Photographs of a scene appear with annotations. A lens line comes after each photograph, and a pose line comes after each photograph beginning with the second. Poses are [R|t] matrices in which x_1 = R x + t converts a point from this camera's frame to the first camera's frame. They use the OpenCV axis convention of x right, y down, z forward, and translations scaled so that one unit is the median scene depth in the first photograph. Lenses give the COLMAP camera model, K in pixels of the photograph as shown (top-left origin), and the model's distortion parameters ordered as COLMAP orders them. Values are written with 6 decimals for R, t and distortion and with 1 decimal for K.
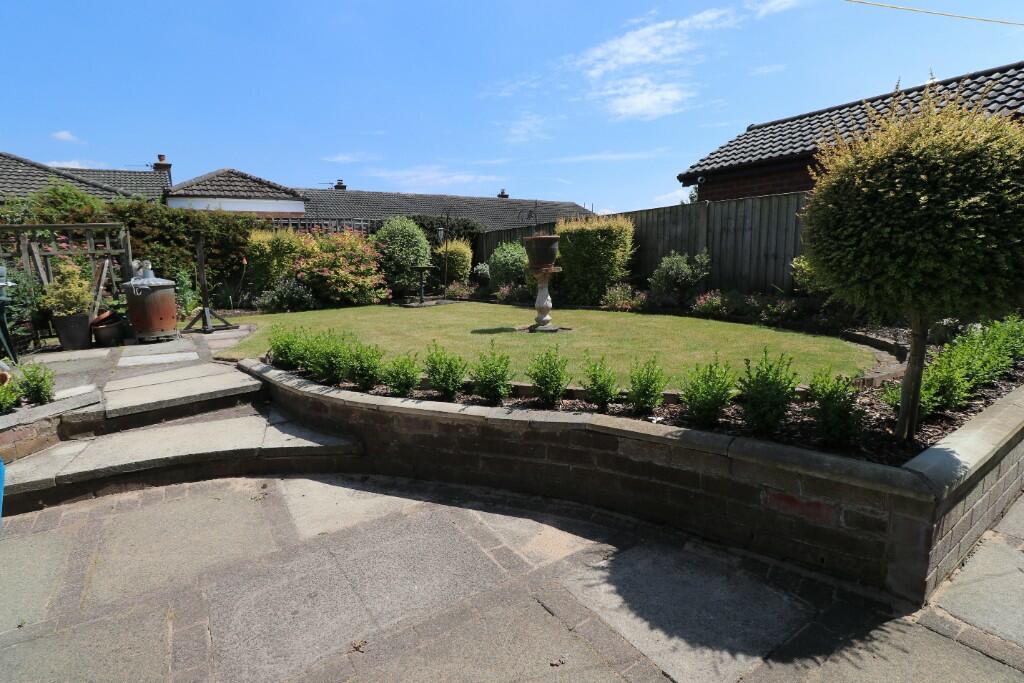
lens RADIAL K [[484.6, 0, 525.3], [0, 484.6, 336.3], [0, 0, 1]] dist [0.001563, -0.011321]
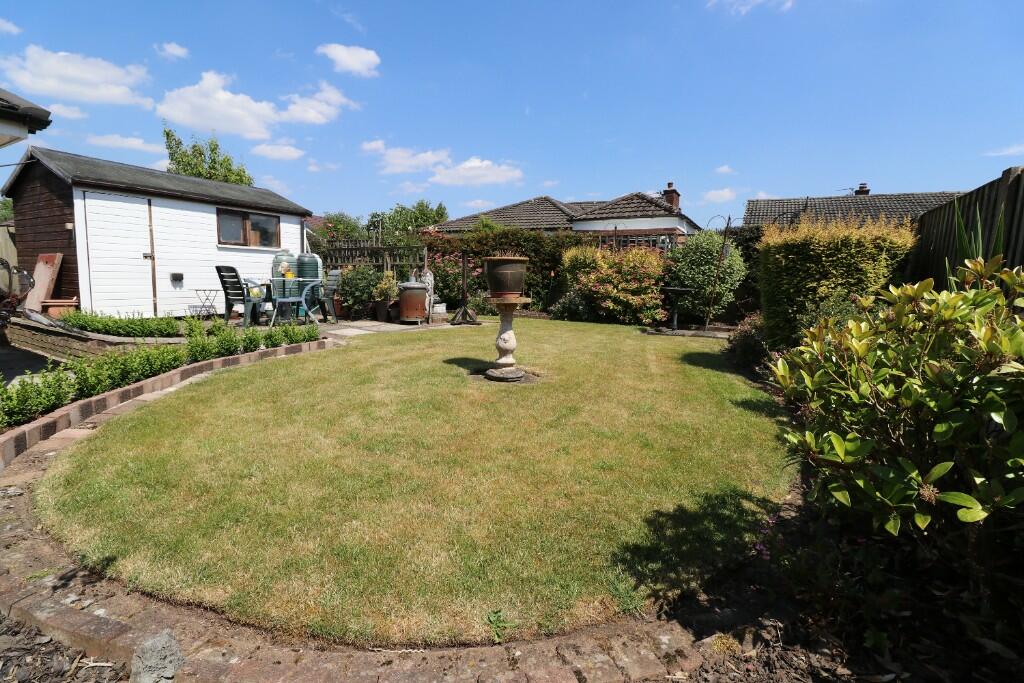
lens RADIAL K [[484.6, 0, 525.3], [0, 484.6, 336.3], [0, 0, 1]] dist [0.001563, -0.011321]
pose [[0.431170, 0.155496, -0.888771, 0.420568], [-0.177599, 0.980393, 0.085367, -0.082906], [0.884619, 0.121037, 0.450332, 0.373092]]
